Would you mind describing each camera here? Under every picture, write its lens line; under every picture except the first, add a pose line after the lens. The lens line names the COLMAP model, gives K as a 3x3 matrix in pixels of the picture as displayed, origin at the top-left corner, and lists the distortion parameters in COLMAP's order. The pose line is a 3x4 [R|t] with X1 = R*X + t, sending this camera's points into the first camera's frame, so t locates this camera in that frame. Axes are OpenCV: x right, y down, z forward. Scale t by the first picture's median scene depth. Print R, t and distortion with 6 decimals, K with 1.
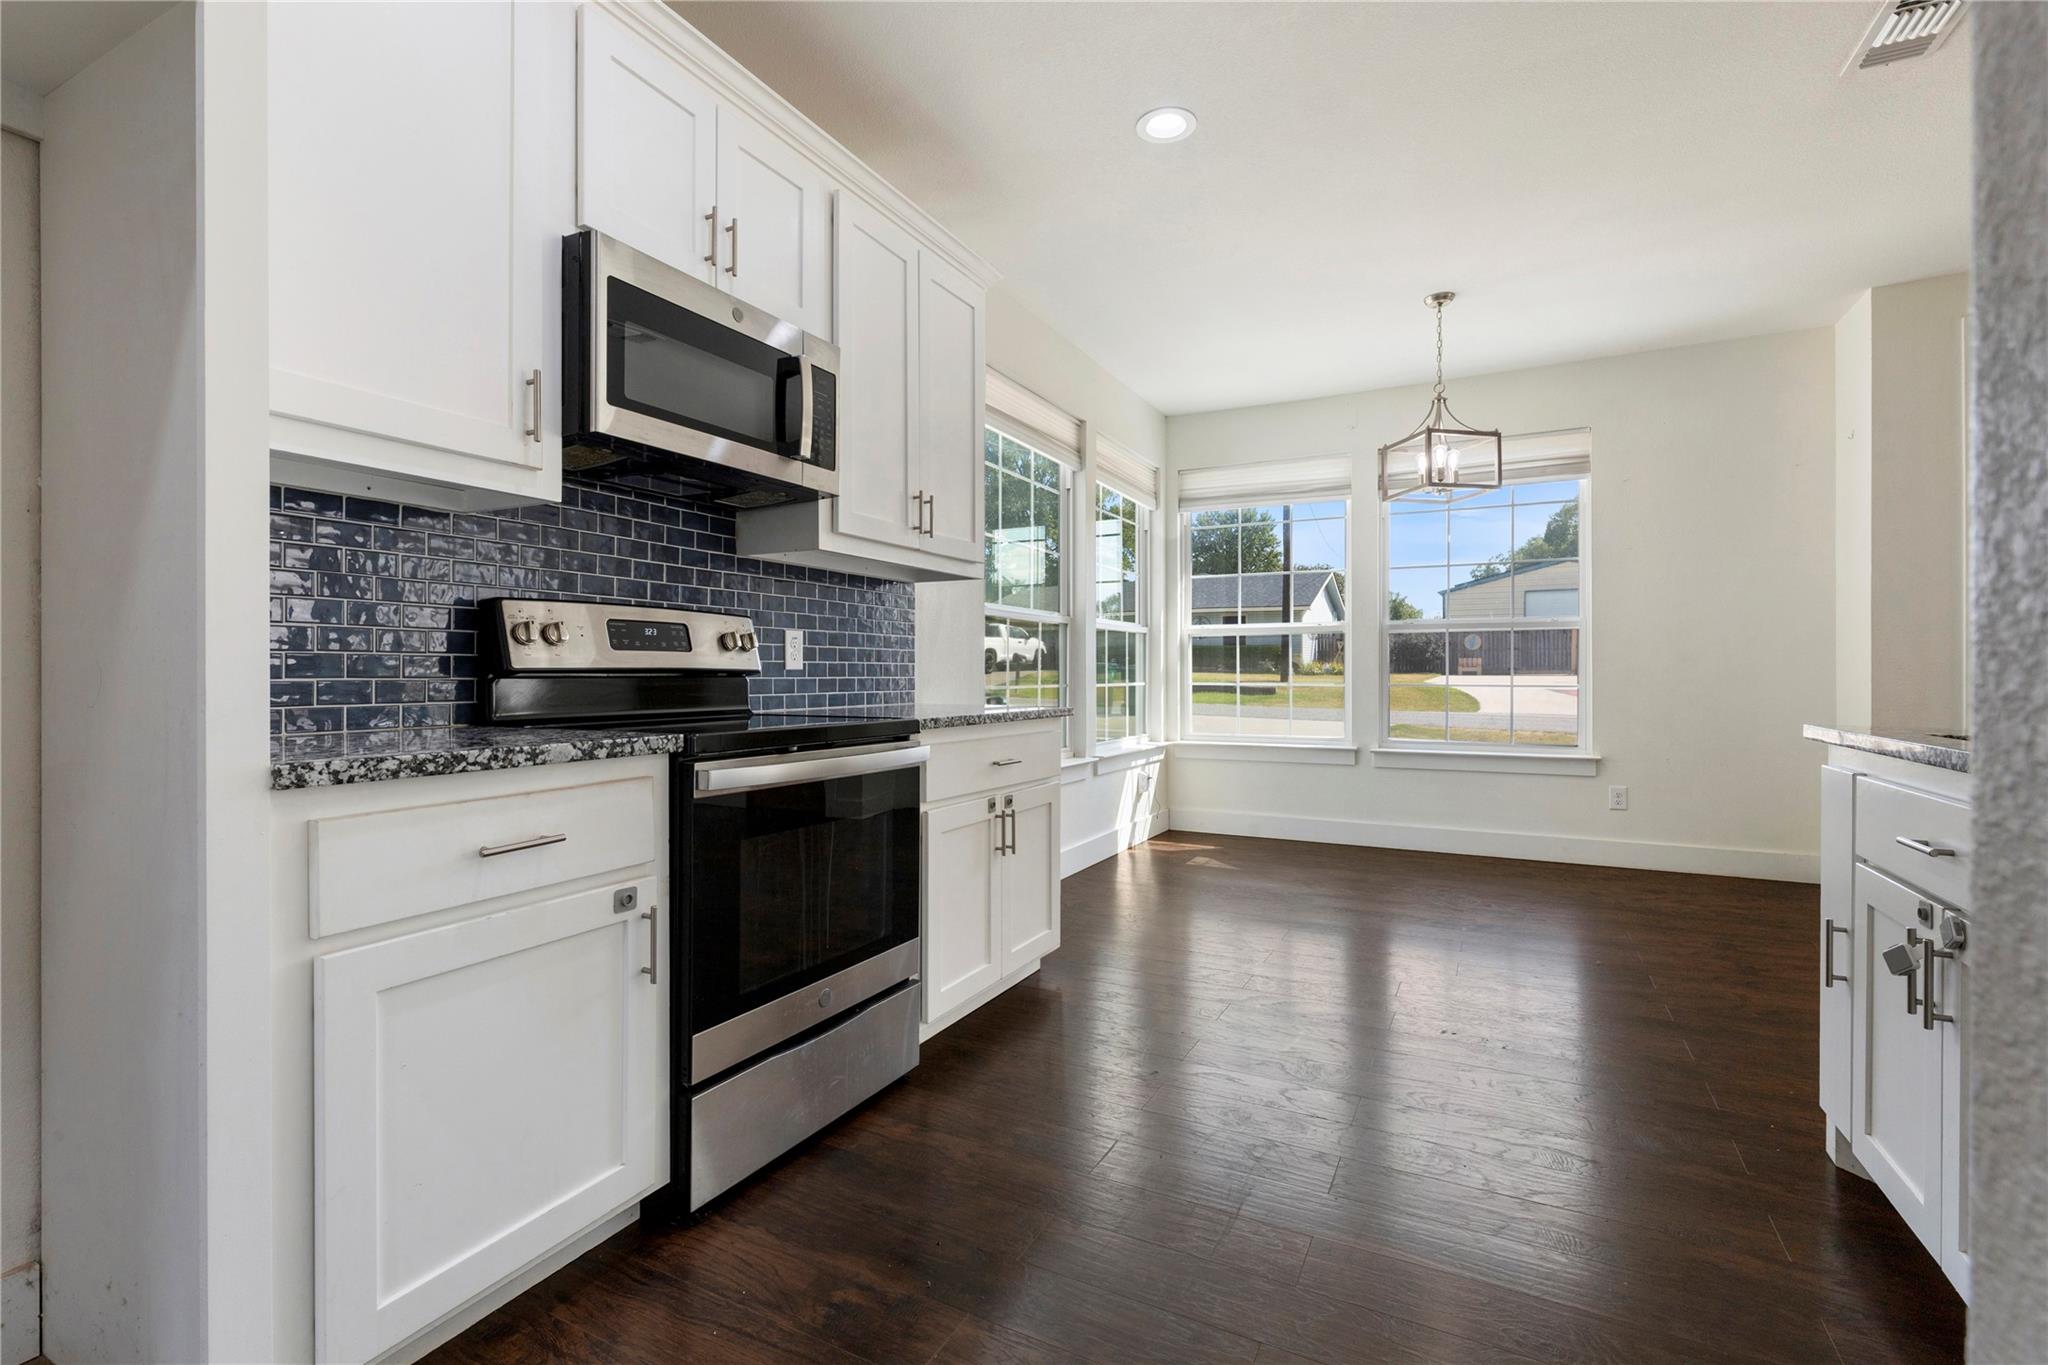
lens RADIAL K [[922.7, 0, 1026.3], [0, 922.7, 673.4], [0, 0, 1]] dist [0.005418, -0.001113]
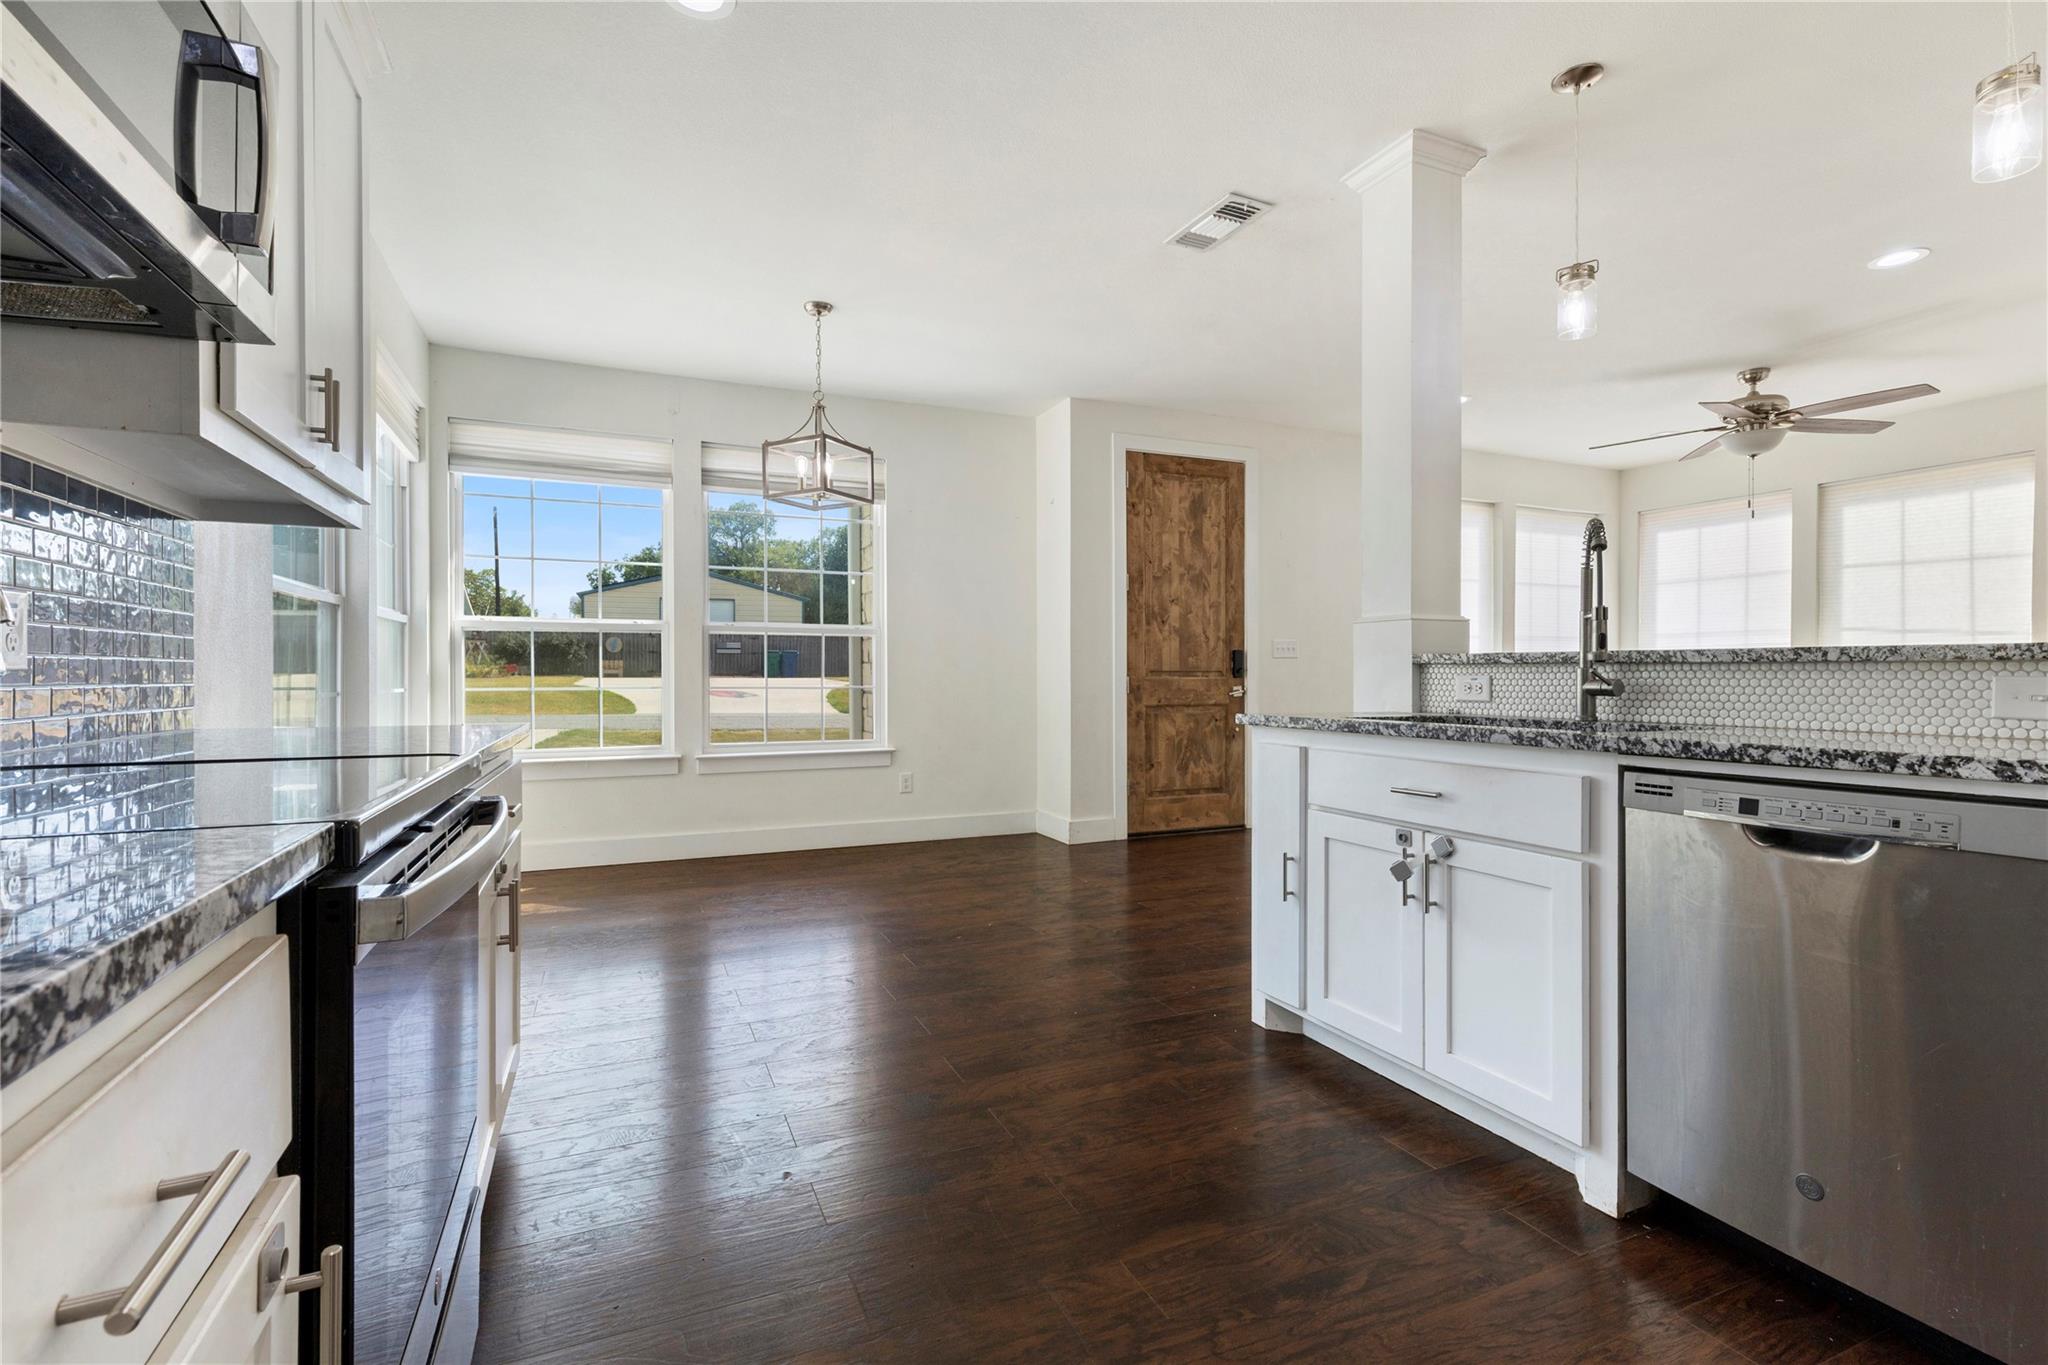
lens RADIAL K [[922.7, 0, 1003.1], [0, 922.7, 675.1], [0, 0, 1]] dist [0.005418, -0.001113]
pose [[0.629258, -0.000139, 0.777196, -0.213976], [0.000426, 1.000000, -0.000166, -0.000858], [-0.777196, 0.000436, 0.629258, 0.202891]]
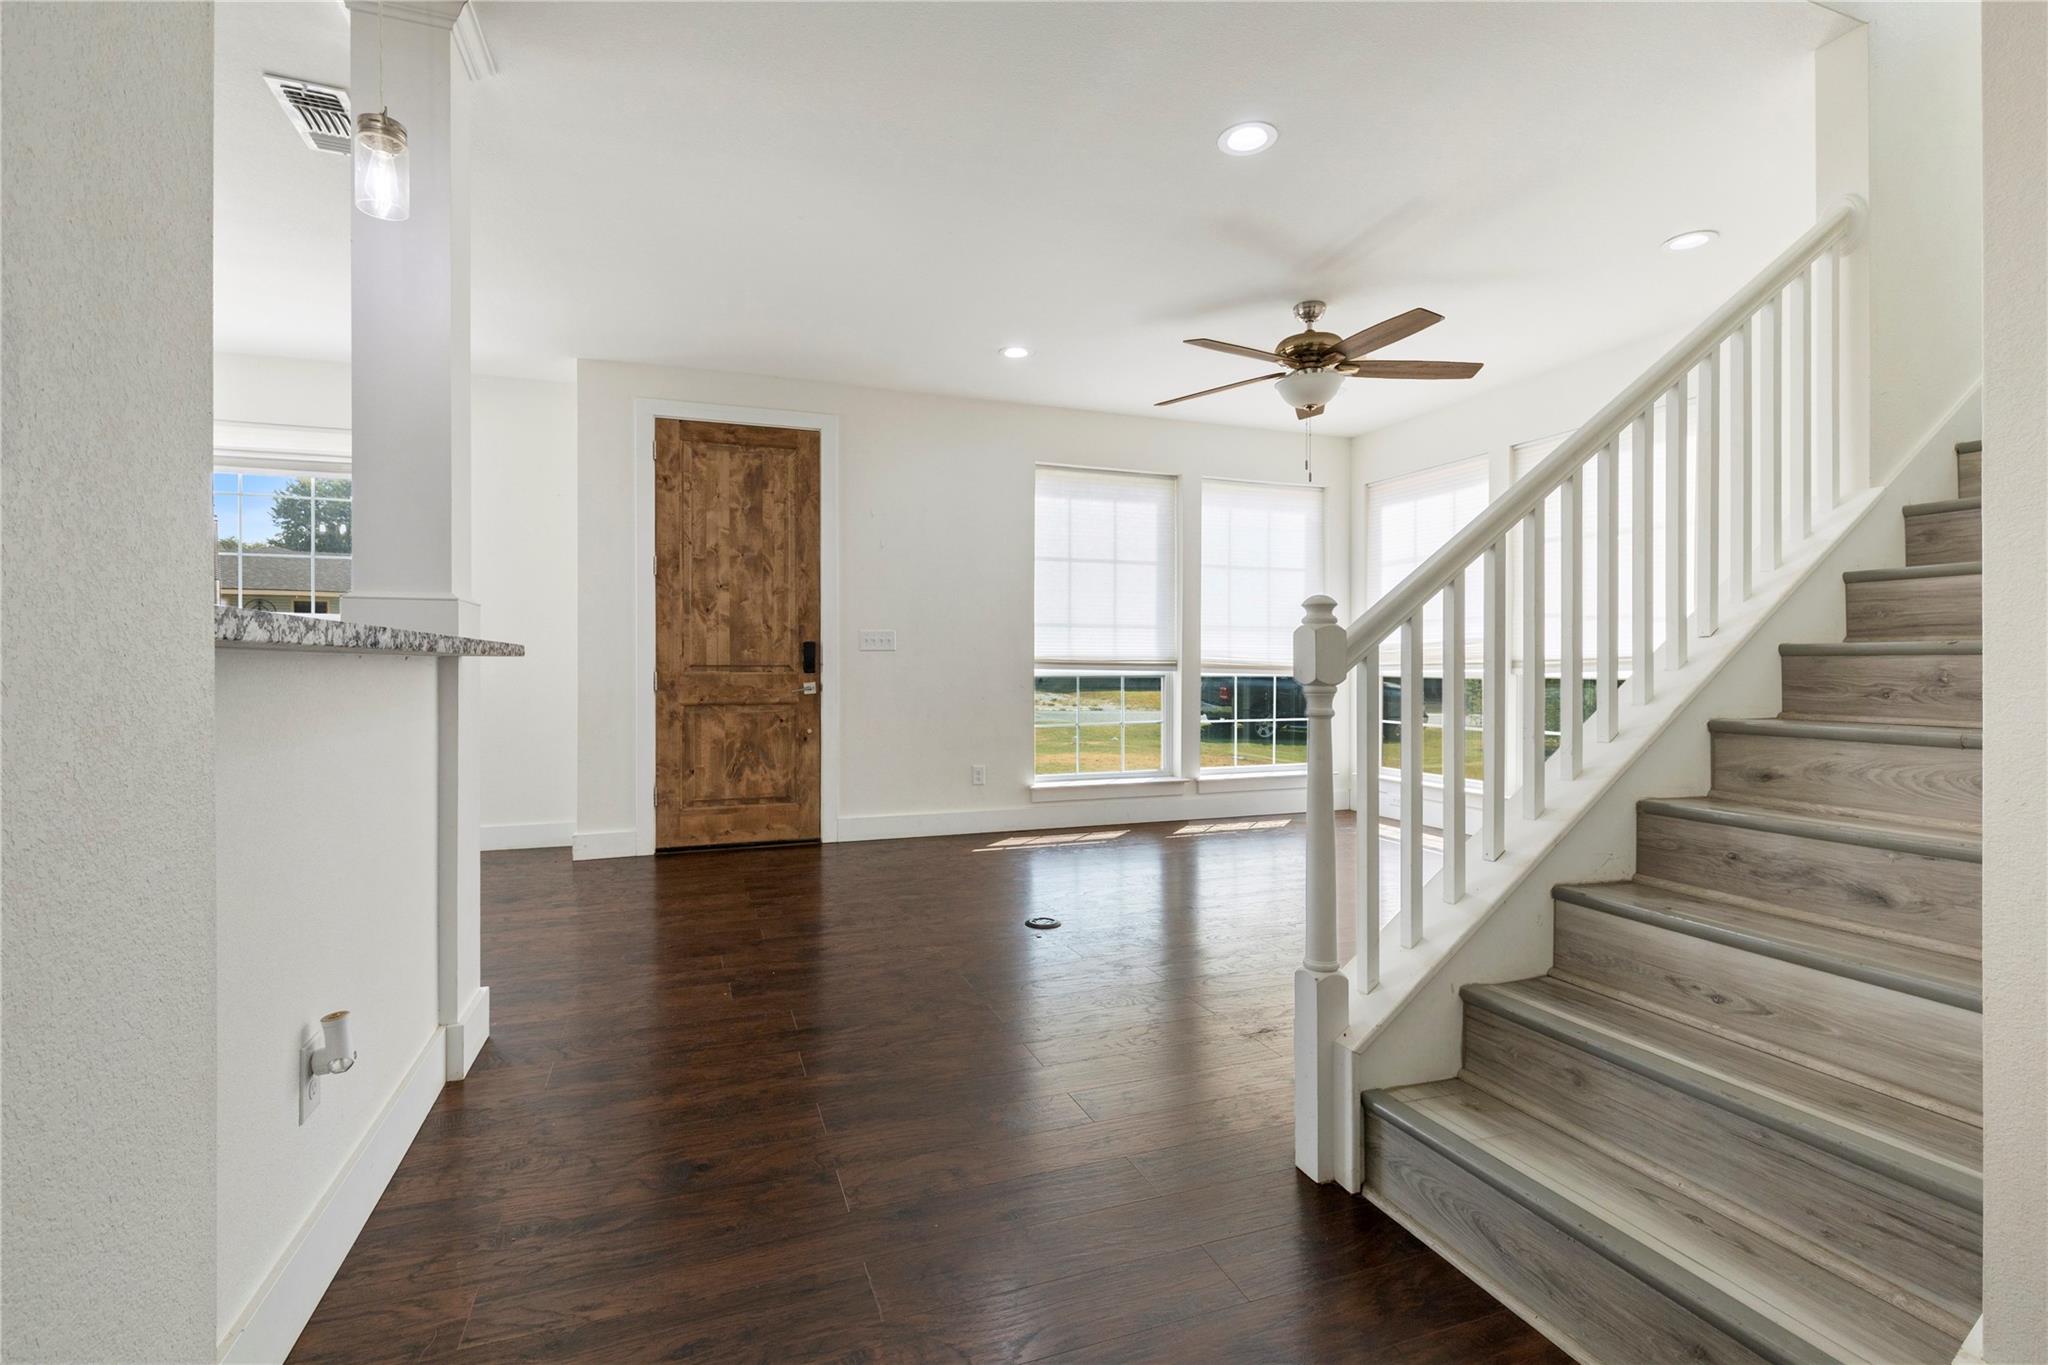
lens RADIAL K [[922.7, 0, 1029.5], [0, 922.7, 677.4], [0, 0, 1]] dist [0.005418, -0.001113]
pose [[0.665527, 0.001313, 0.746372, 0.382335], [0.005896, 0.999958, -0.007017, 0.020262], [-0.746350, 0.009071, 0.665492, -0.252251]]
